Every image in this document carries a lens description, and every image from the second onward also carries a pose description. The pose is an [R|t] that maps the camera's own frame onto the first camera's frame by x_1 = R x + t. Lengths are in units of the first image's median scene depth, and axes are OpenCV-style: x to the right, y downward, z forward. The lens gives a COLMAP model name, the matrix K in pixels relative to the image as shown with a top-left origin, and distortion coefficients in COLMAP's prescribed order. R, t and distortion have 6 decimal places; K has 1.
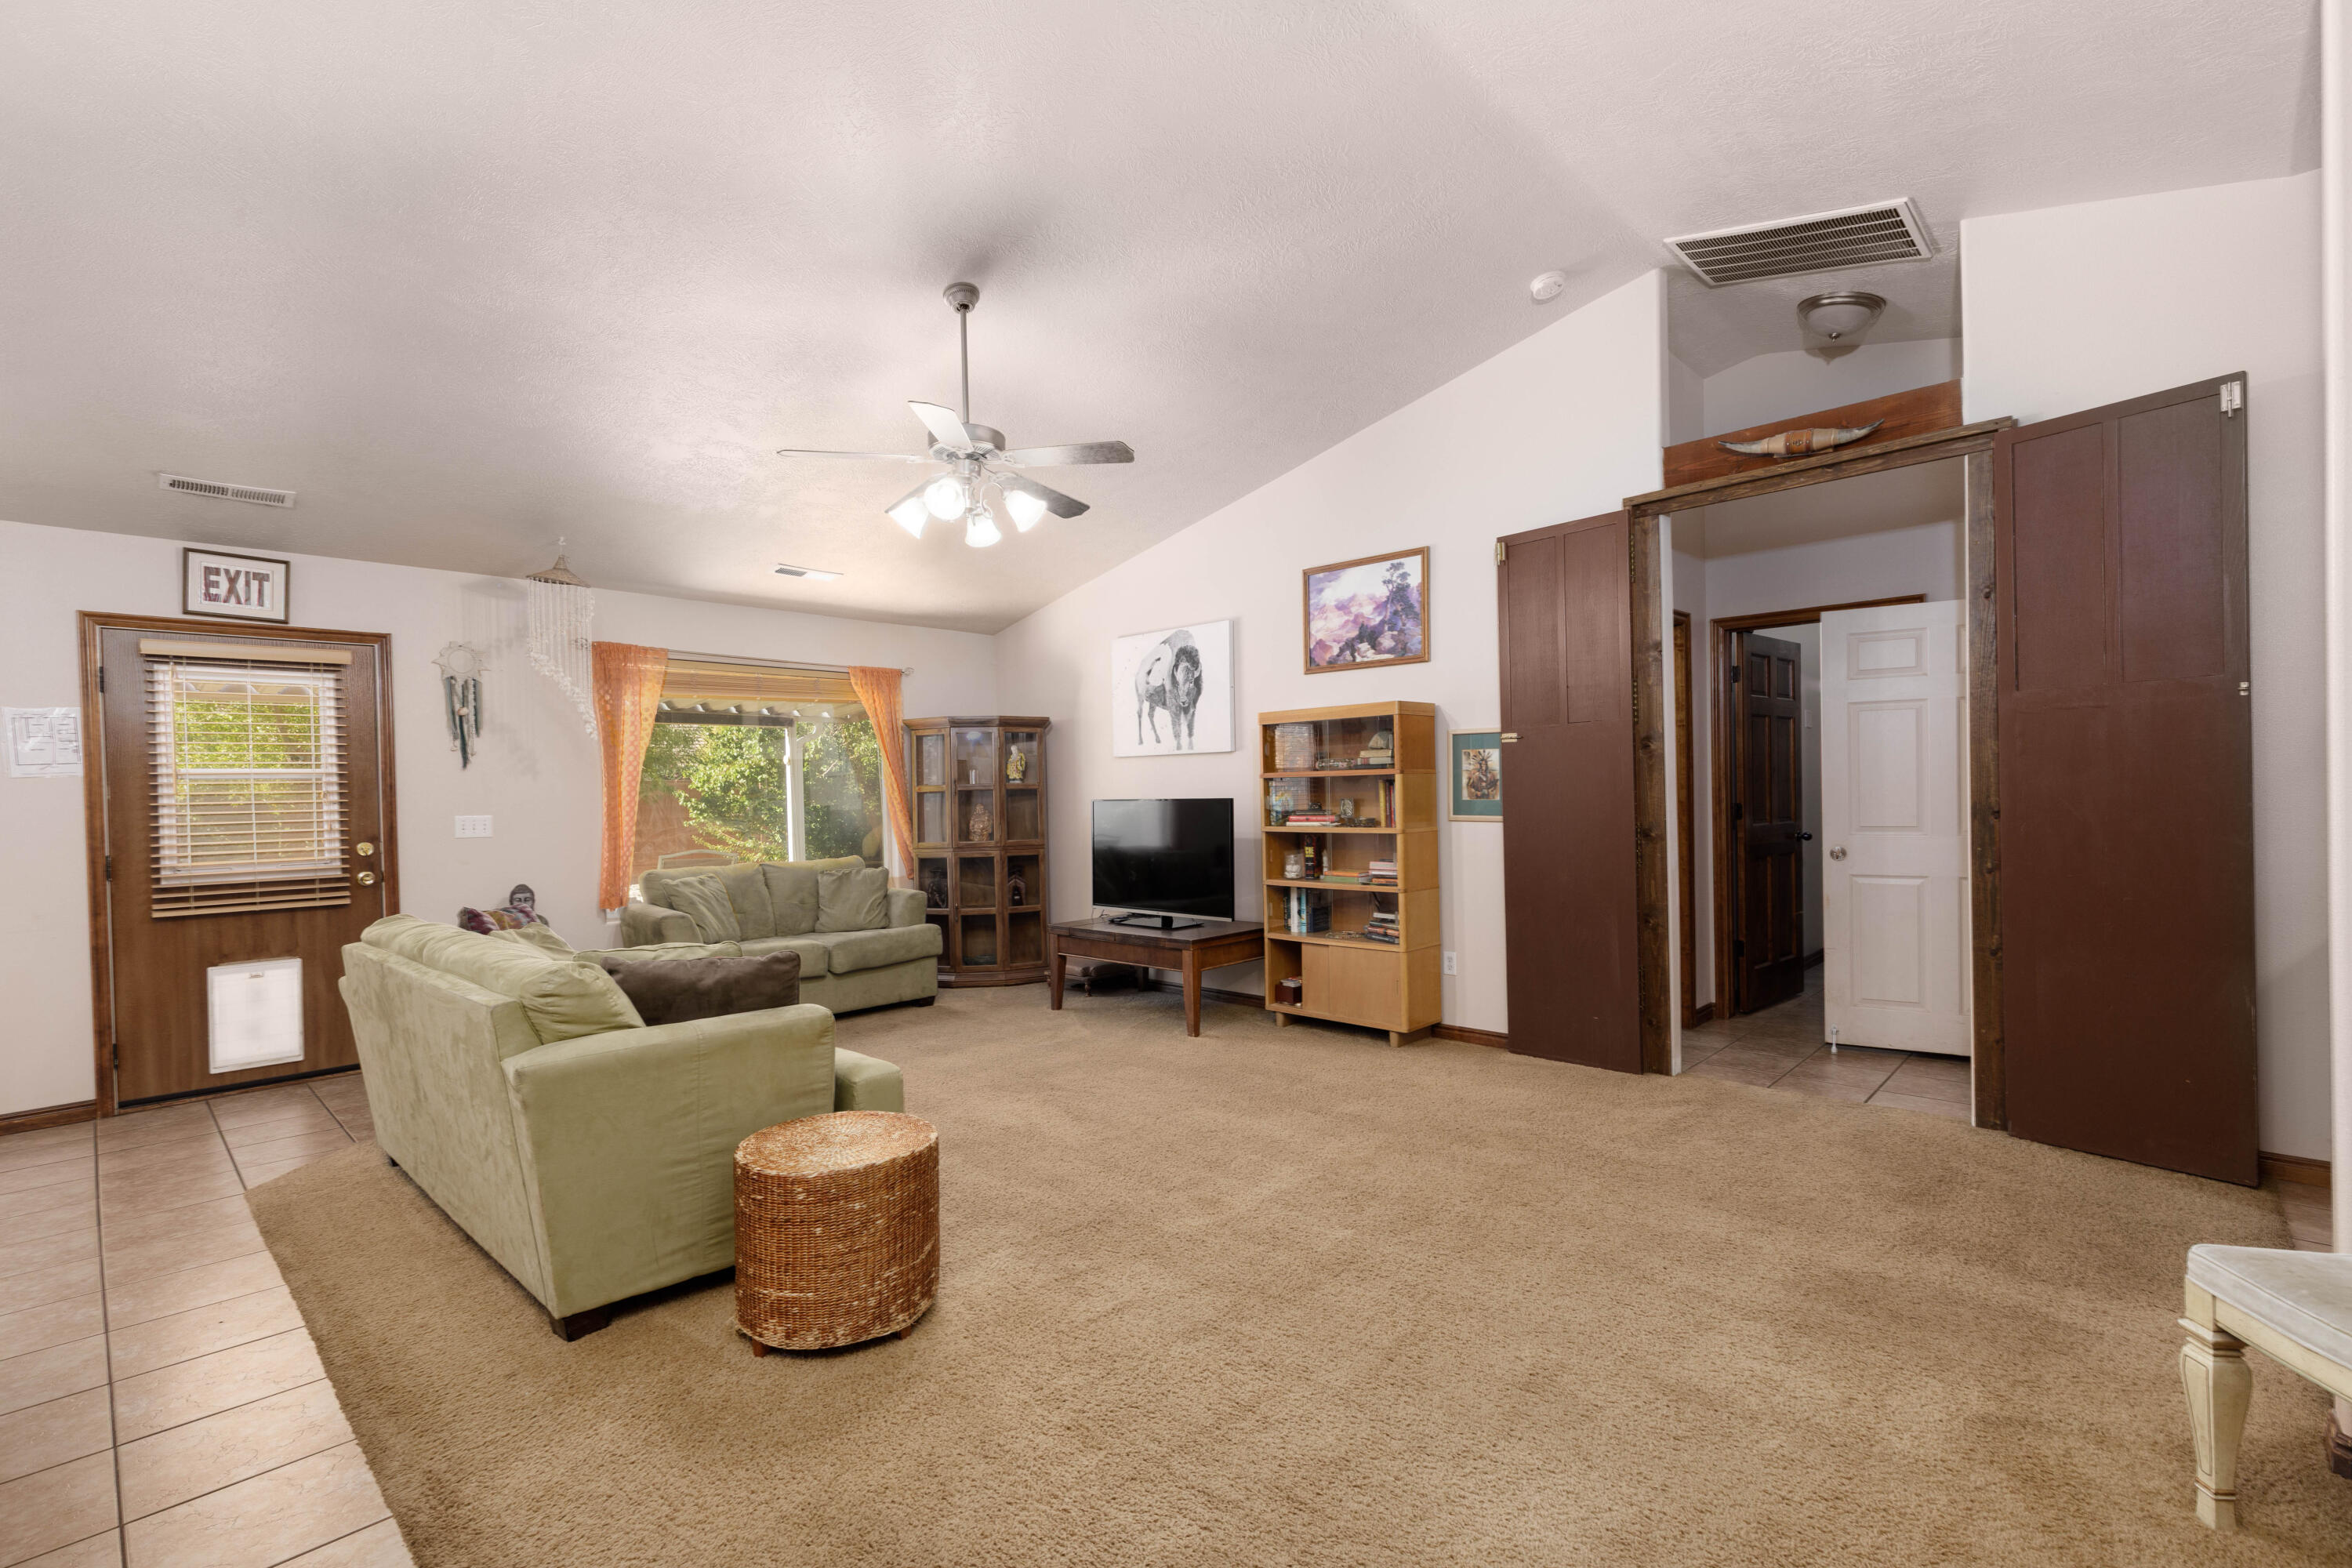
lens RADIAL K [[1055.2, 0, 1202.0], [0, 1055.2, 806.2], [0, 0, 1]] dist [0.005470, -0.000951]
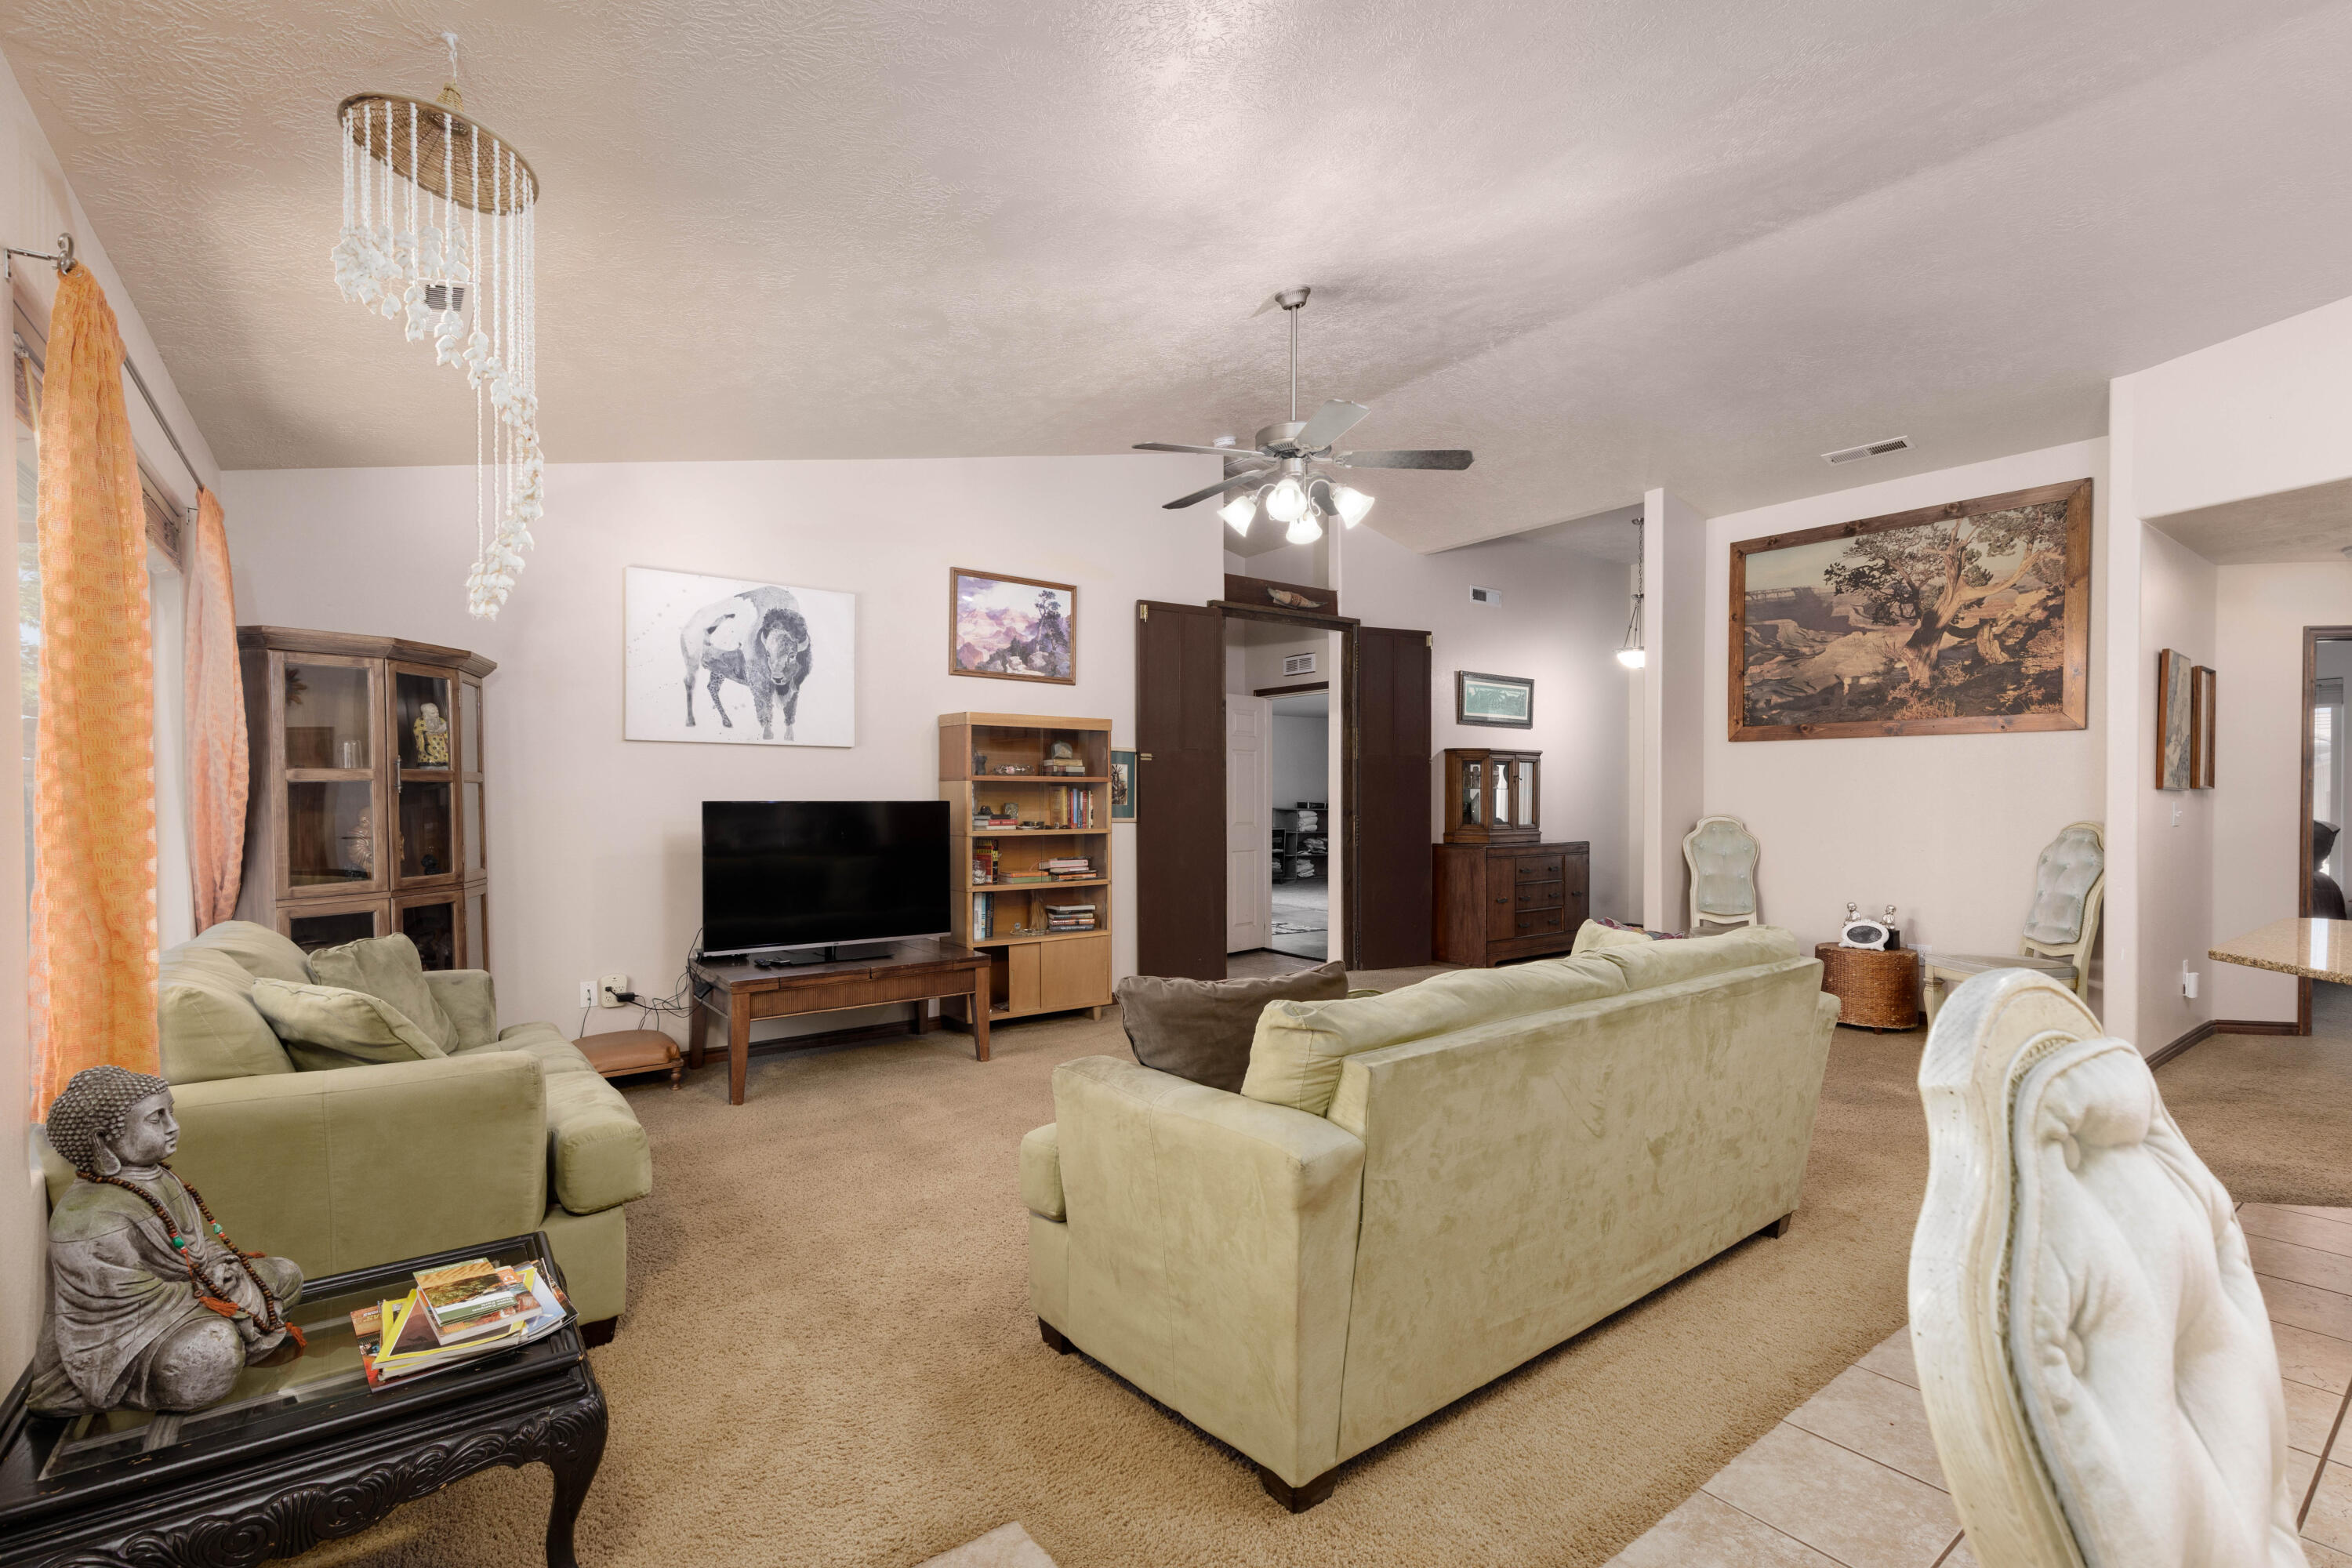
lens RADIAL K [[1044.0, 0, 1177.9], [0, 1044.0, 805.0], [0, 0, 1]] dist [0.009447, -0.005292]
pose [[0.175982, 0.012409, 0.984315, -0.947913], [0.009267, 0.999855, -0.014262, 0.012313], [-0.984350, 0.011631, 0.175842, 0.733177]]
